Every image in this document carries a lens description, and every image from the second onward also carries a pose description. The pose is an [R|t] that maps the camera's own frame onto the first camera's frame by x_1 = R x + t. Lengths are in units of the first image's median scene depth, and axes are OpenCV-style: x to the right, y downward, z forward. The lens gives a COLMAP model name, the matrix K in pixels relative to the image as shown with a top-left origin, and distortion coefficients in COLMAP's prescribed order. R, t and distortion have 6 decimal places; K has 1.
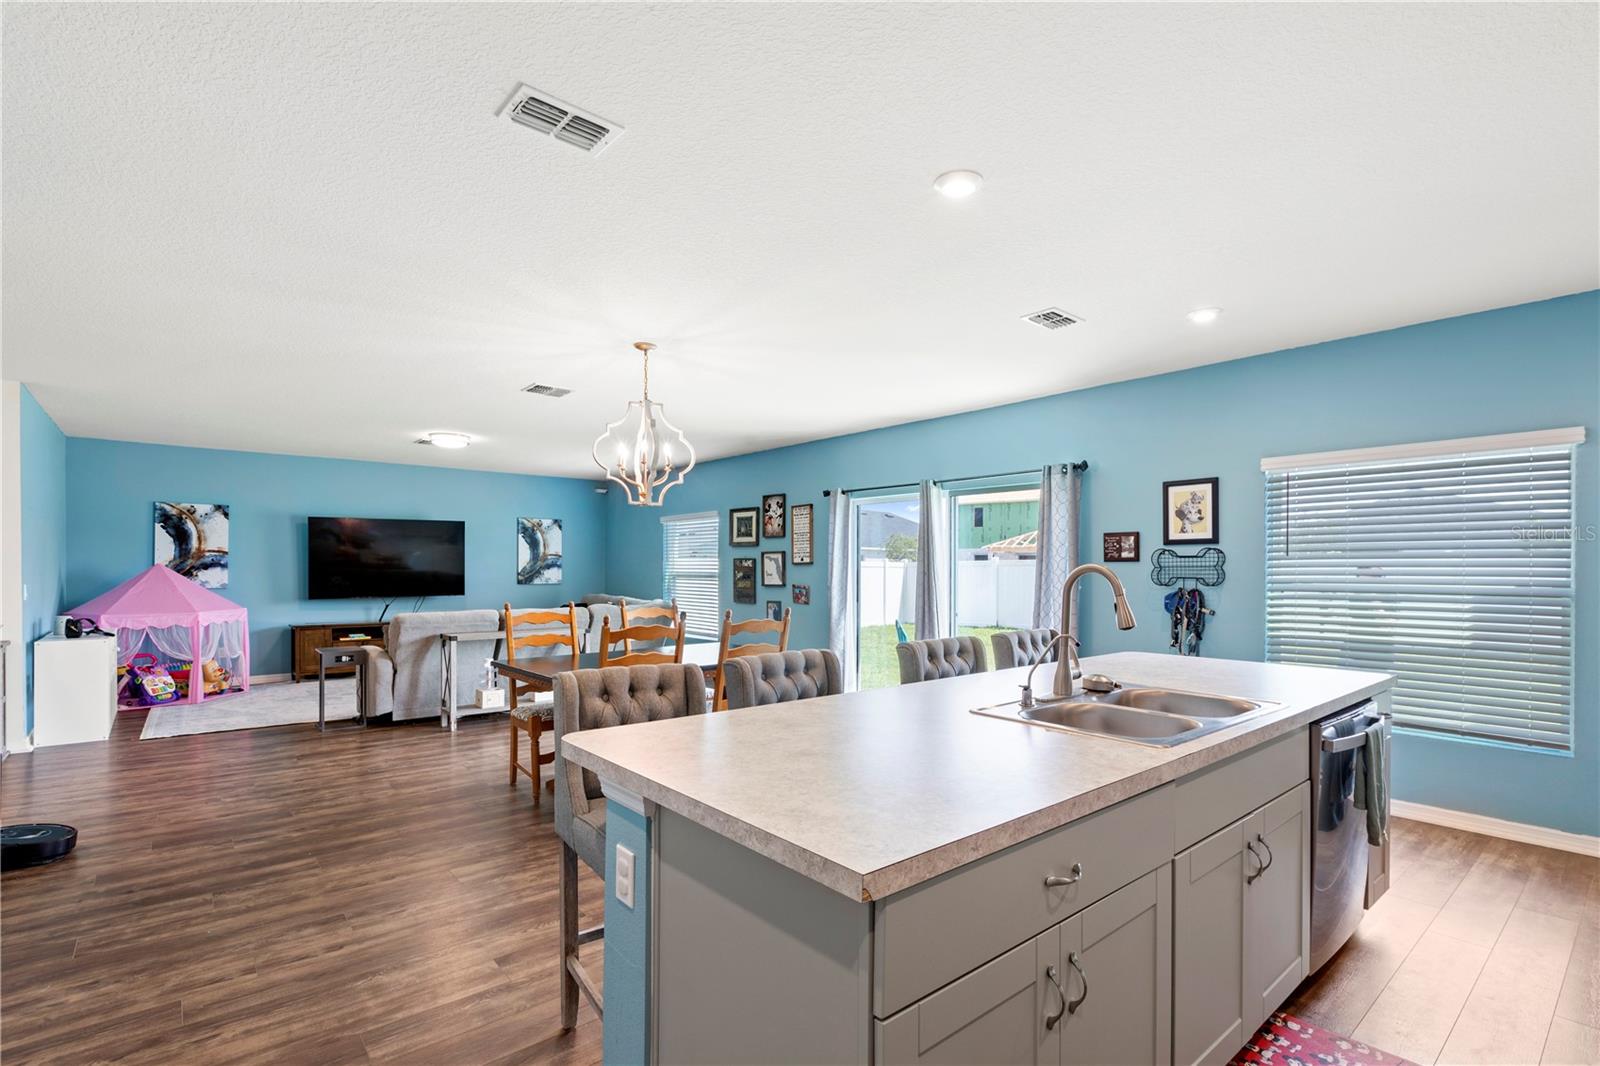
lens RADIAL K [[761.2, 0, 806.2], [0, 761.2, 571.8], [0, 0, 1]] dist [0.001265, -0.000146]
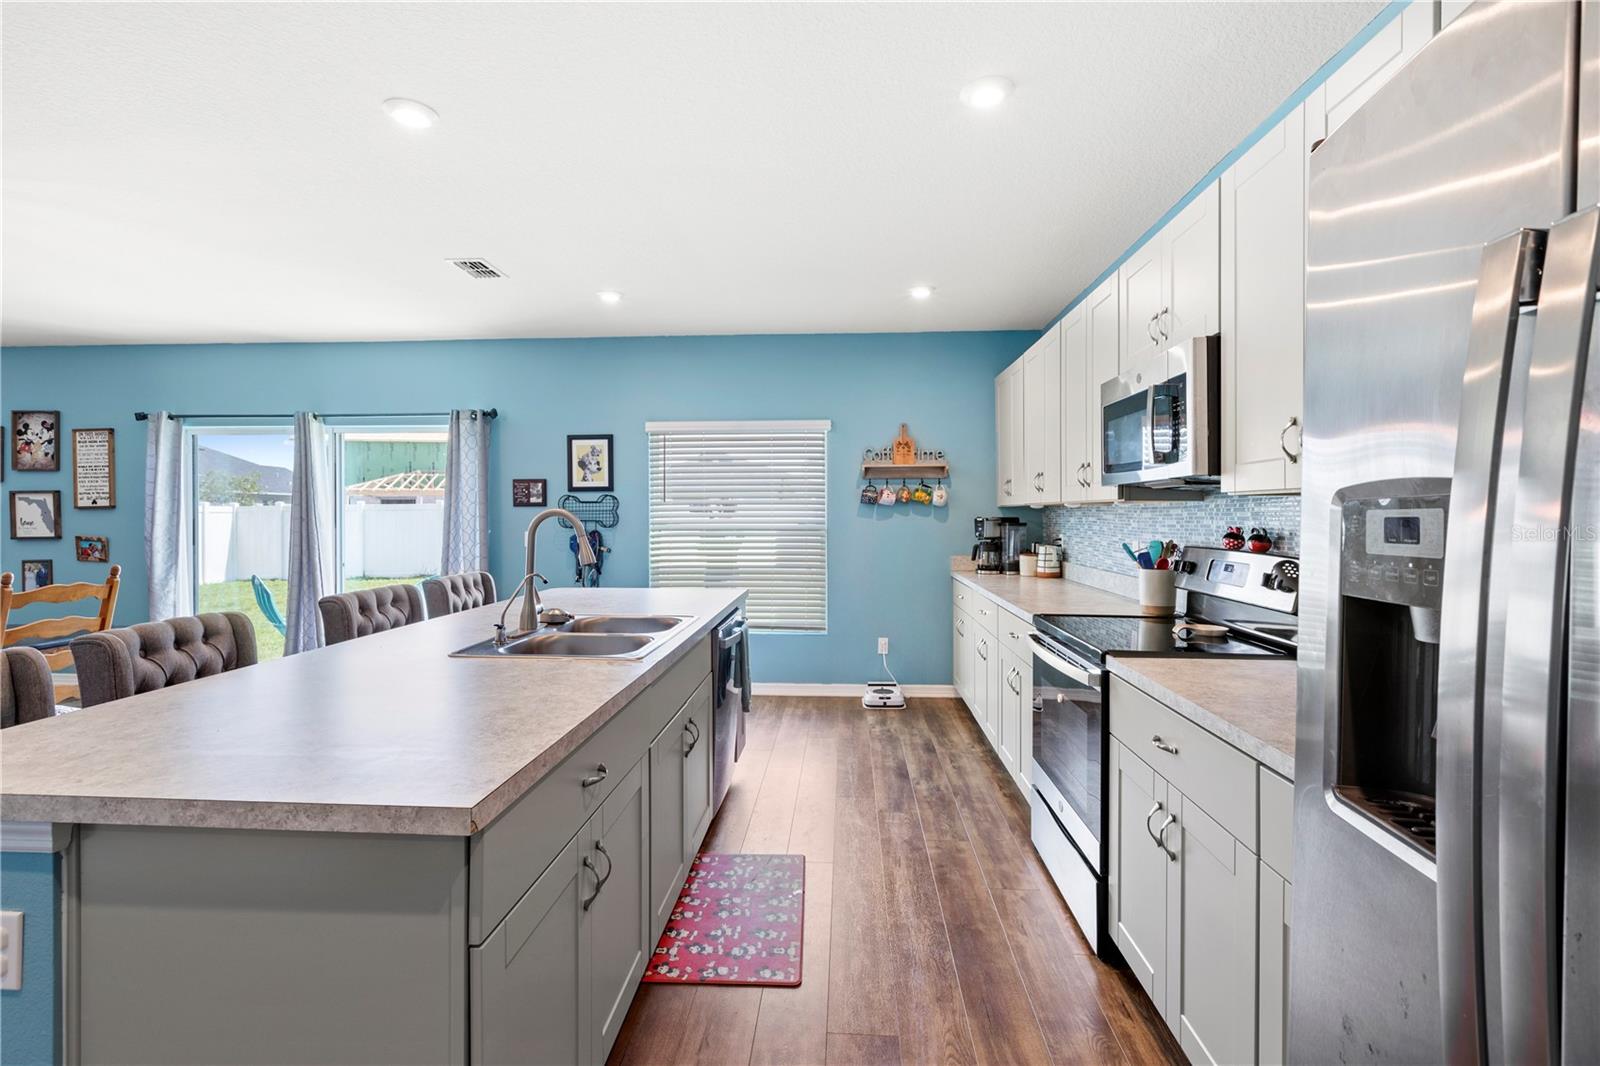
lens RADIAL K [[748.4, 0, 806.1], [0, 748.4, 517.0], [0, 0, 1]] dist [0.001905, 0.000803]
pose [[0.689413, -0.007317, 0.724331, -0.058275], [0.006694, 0.999971, 0.003731, 0.000180], [-0.724337, 0.002276, 0.689442, -0.005747]]
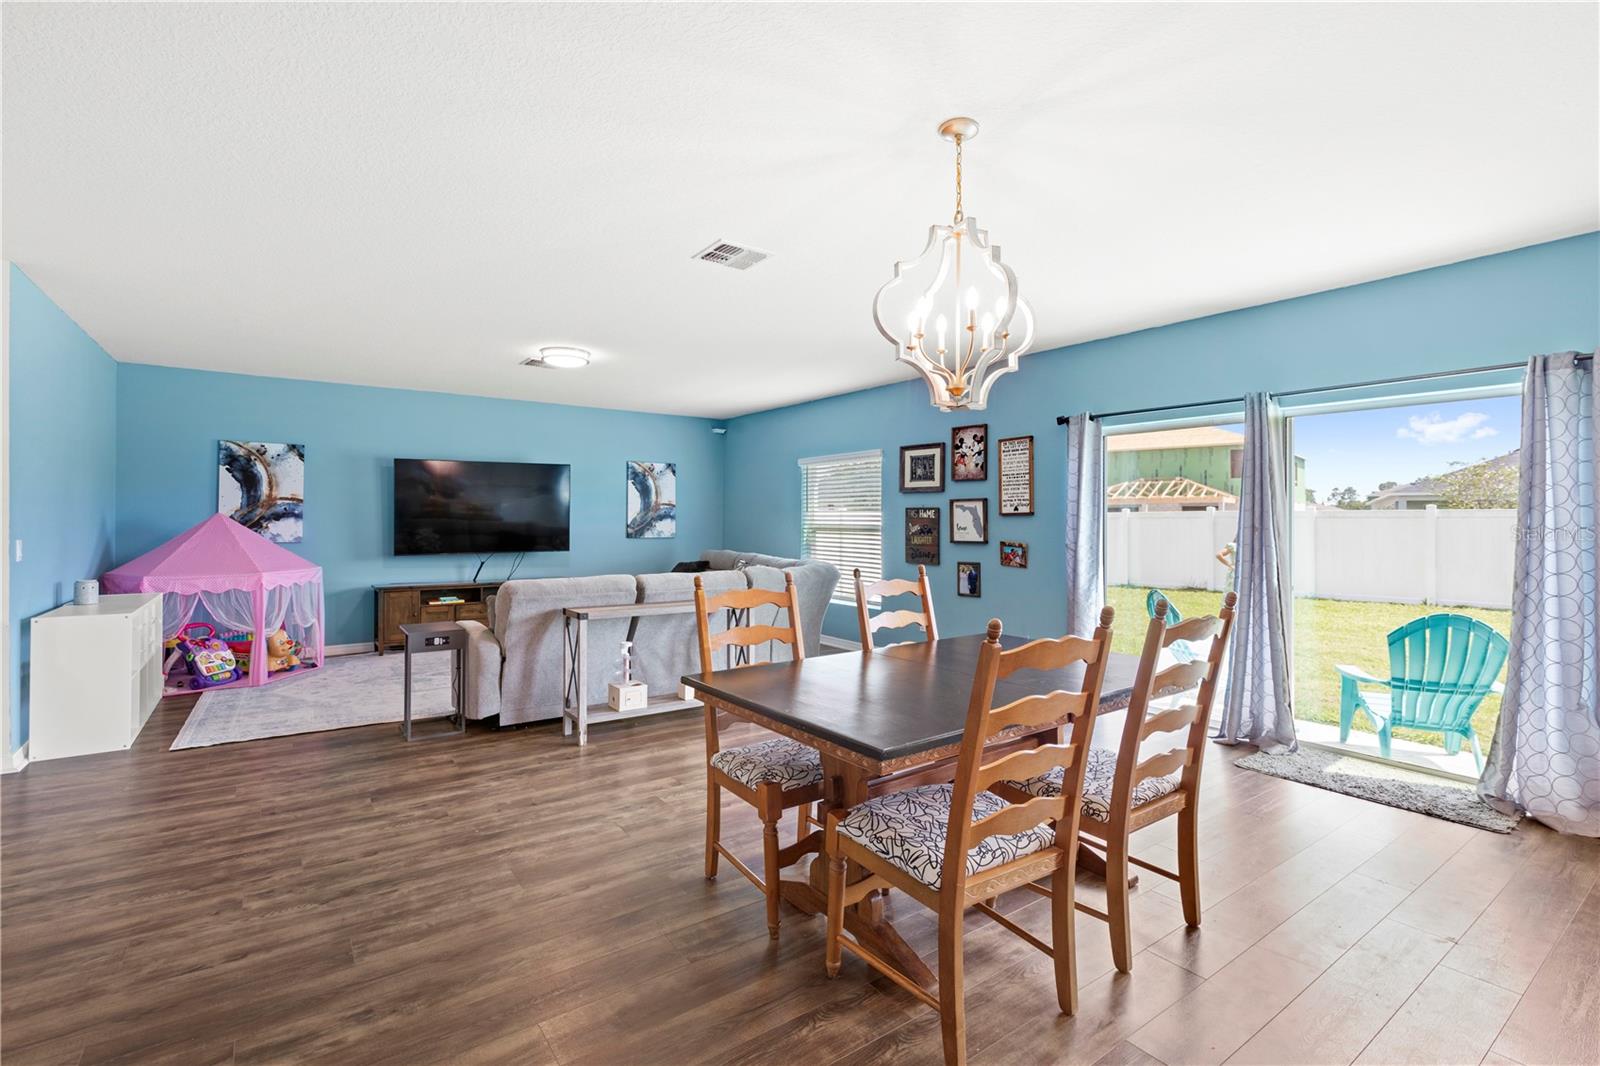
lens RADIAL K [[657.3, 0, 773.4], [0, 657.3, 517.3], [0, 0, 1]] dist [-0.000504, 0.000304]
pose [[0.998129, 0.002001, -0.061117, -0.213728], [-0.002579, 0.999953, -0.009374, -0.000975], [0.061095, 0.009514, 0.998087, 0.337423]]
